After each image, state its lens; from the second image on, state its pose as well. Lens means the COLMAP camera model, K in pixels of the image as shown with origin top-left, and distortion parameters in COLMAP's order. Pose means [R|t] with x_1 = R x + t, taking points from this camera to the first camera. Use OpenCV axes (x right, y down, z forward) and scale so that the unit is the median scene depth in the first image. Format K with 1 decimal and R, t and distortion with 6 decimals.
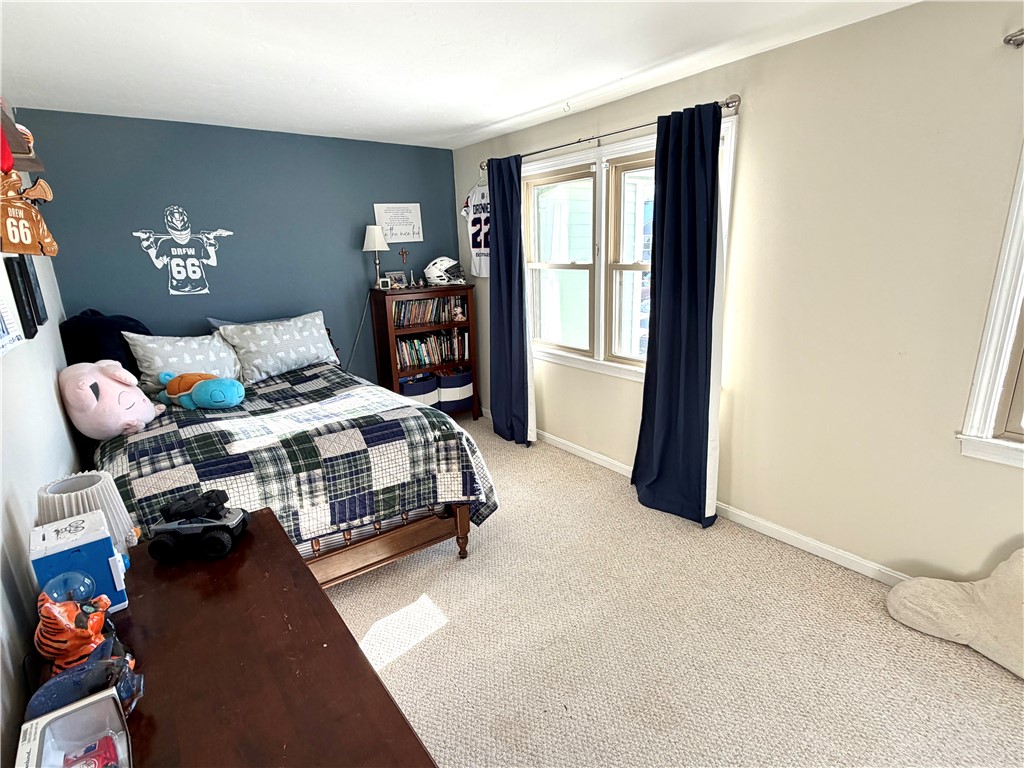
lens RADIAL K [[512.9, 0, 510.8], [0, 512.9, 389.2], [0, 0, 1]] dist [0.005705, 0.001227]
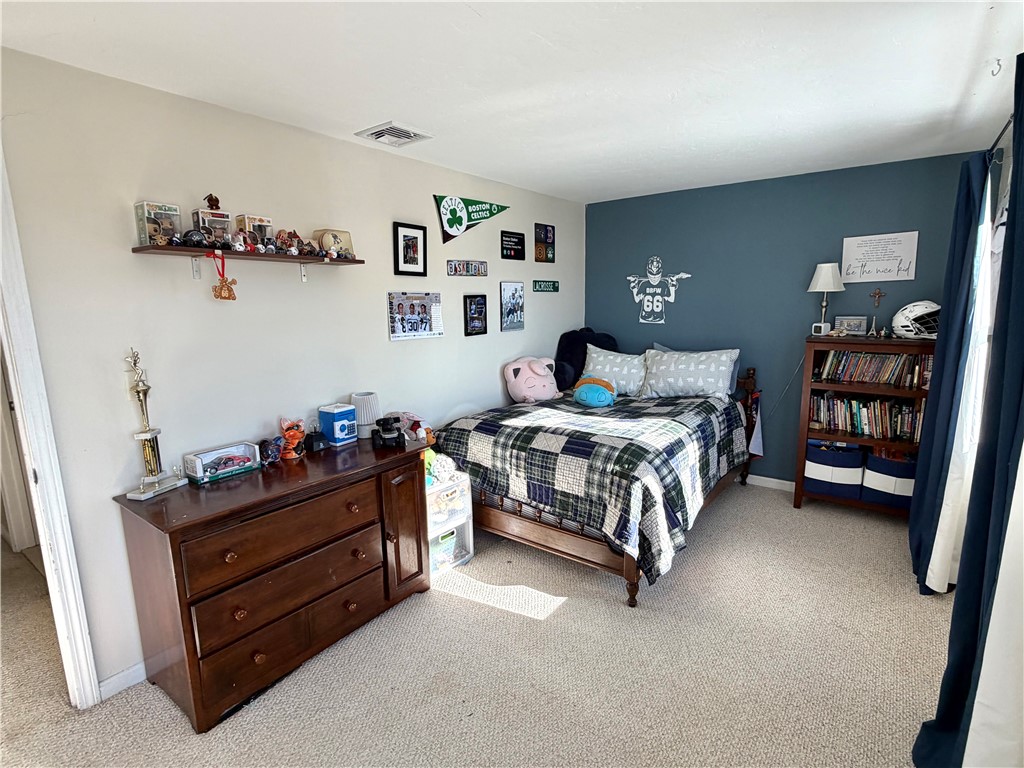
lens RADIAL K [[512.9, 0, 509.1], [0, 512.9, 384.3], [0, 0, 1]] dist [0.005705, 0.001227]
pose [[0.279077, 0.188790, -0.941528, 0.538289], [-0.249588, 0.961047, 0.118724, -0.106023], [0.927266, 0.201861, 0.315326, 0.310019]]
